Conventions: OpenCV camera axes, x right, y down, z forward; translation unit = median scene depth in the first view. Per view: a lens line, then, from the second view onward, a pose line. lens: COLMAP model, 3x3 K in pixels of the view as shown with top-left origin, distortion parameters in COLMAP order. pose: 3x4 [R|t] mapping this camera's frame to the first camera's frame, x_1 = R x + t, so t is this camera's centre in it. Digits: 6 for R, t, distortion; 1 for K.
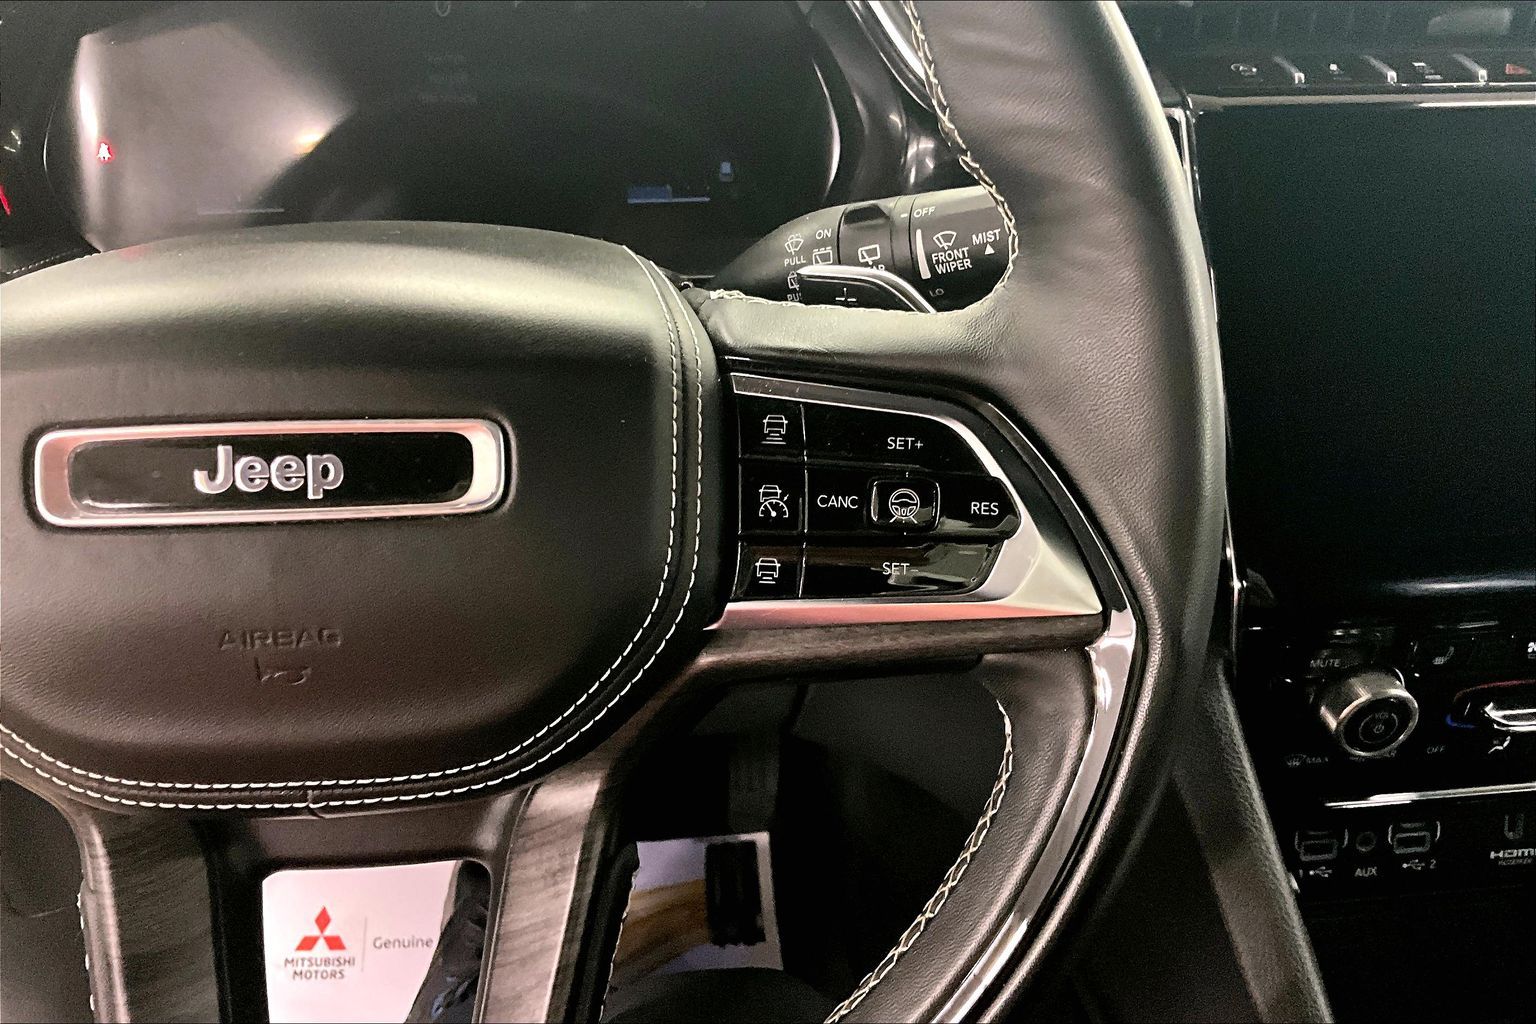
lens RADIAL K [[1273.4, 0, 768.0], [0, 1273.4, 512.0], [0, 0, 1]] dist [0.050474, -0.116338]
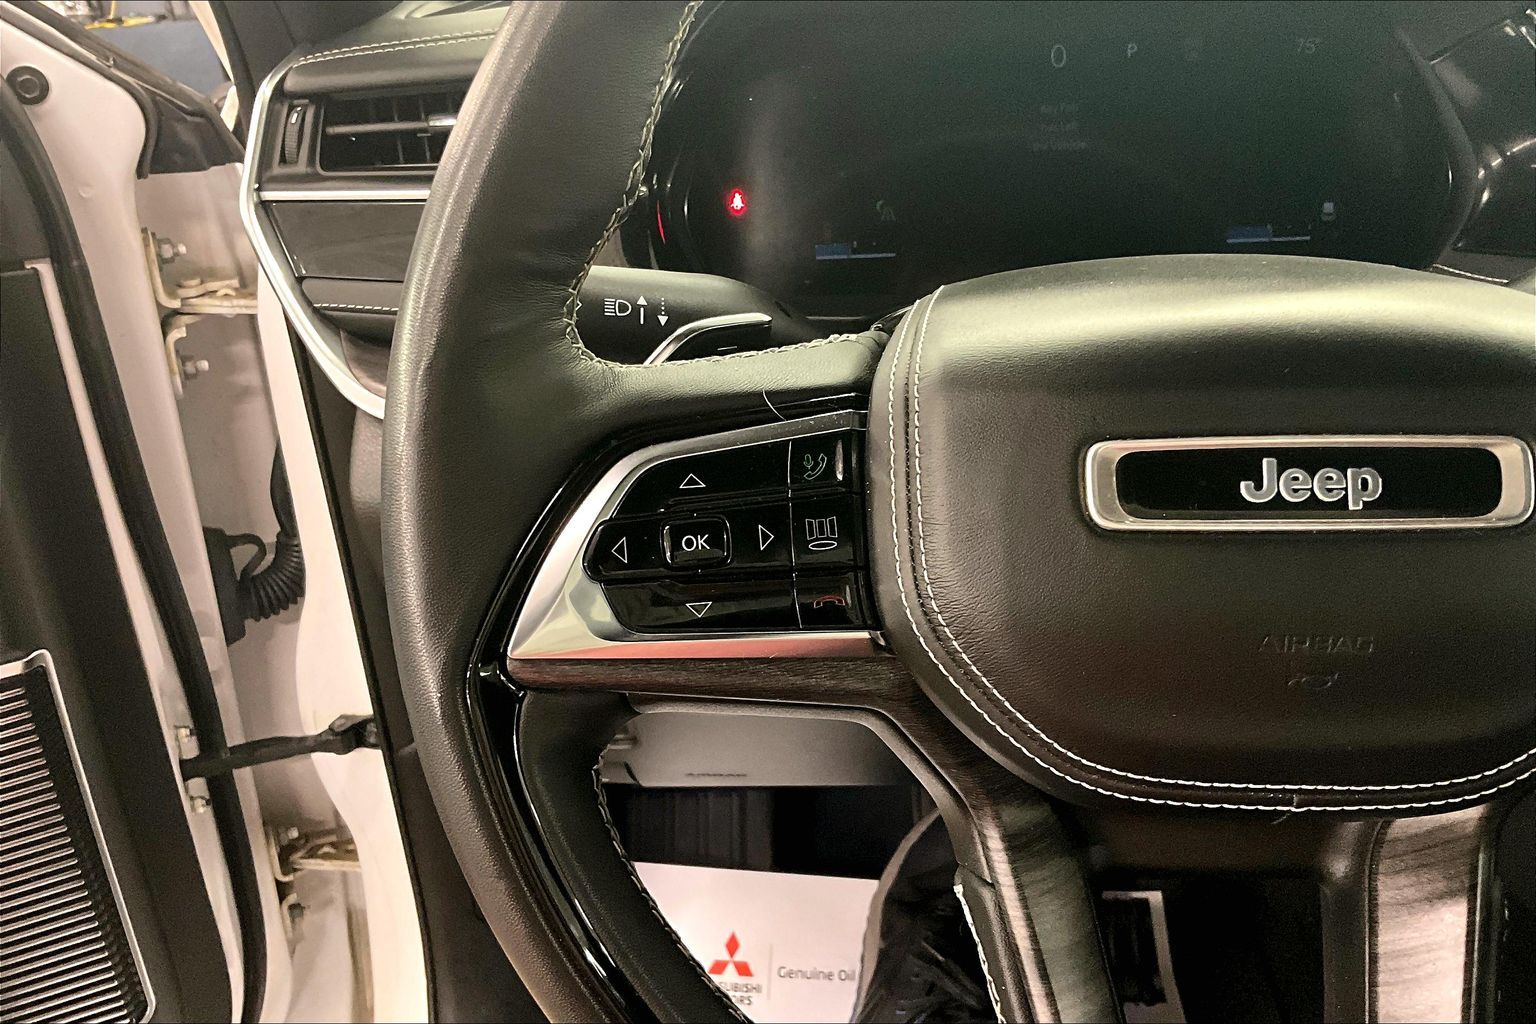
lens RADIAL K [[1273.4, 0, 768.0], [0, 1273.4, 512.0], [0, 0, 1]] dist [0.050474, -0.116338]
pose [[0.986064, 0.019936, -0.165167, -0.651364], [-0.026968, 0.998818, -0.040437, 0.046269], [0.164166, 0.044328, 0.985436, -0.104486]]
